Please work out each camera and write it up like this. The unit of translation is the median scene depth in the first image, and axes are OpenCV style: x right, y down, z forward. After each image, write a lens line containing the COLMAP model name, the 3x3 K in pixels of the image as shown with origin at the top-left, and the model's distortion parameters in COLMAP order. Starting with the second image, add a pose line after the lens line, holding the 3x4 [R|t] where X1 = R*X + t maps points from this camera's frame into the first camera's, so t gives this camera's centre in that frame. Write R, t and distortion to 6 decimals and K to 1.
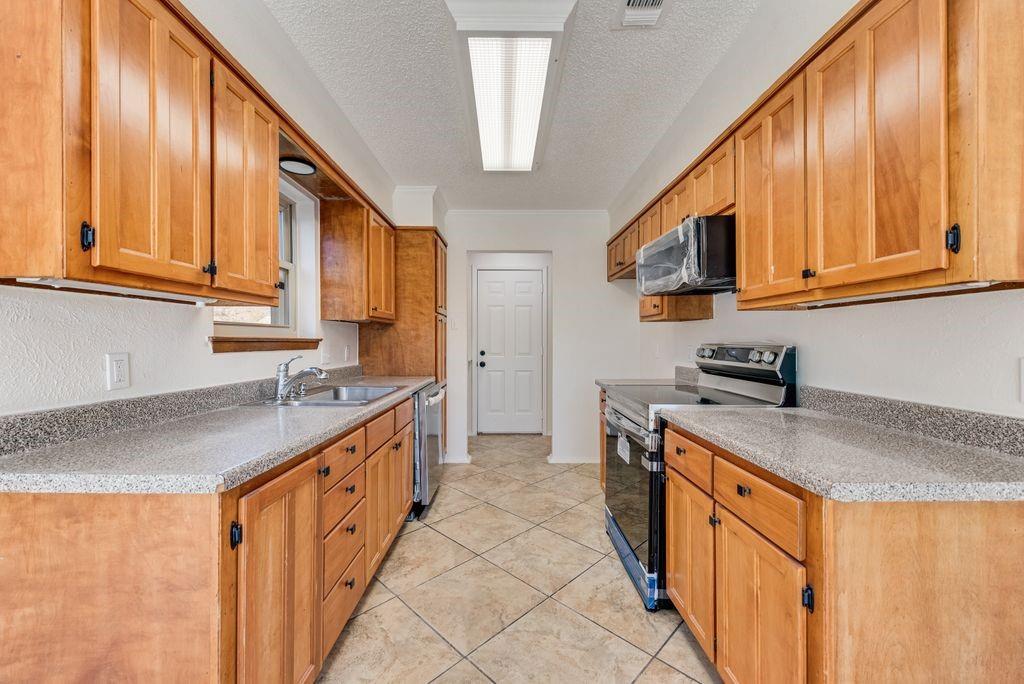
lens RADIAL K [[399.9, 0, 507.3], [0, 399.9, 342.4], [0, 0, 1]] dist [0.013404, -0.003607]
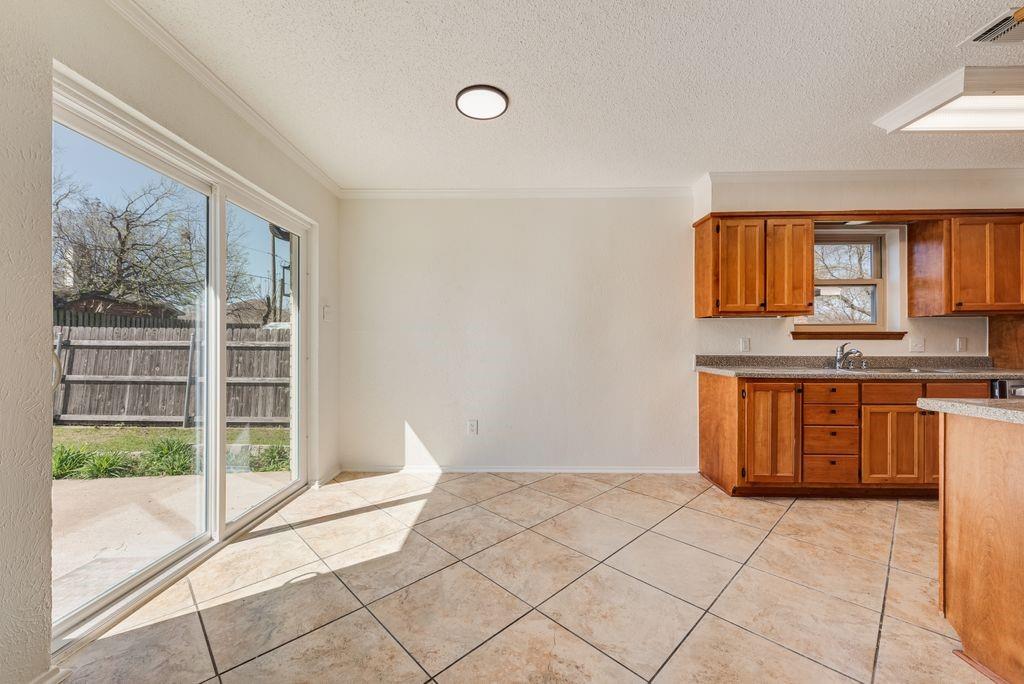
lens RADIAL K [[399.9, 0, 507.0], [0, 399.9, 344.2], [0, 0, 1]] dist [0.013404, -0.003607]
pose [[-0.014738, -0.000118, -0.999891, 1.333402], [-0.002488, 0.999997, -0.000082, 0.053366], [0.999888, 0.002486, -0.014738, -0.423086]]
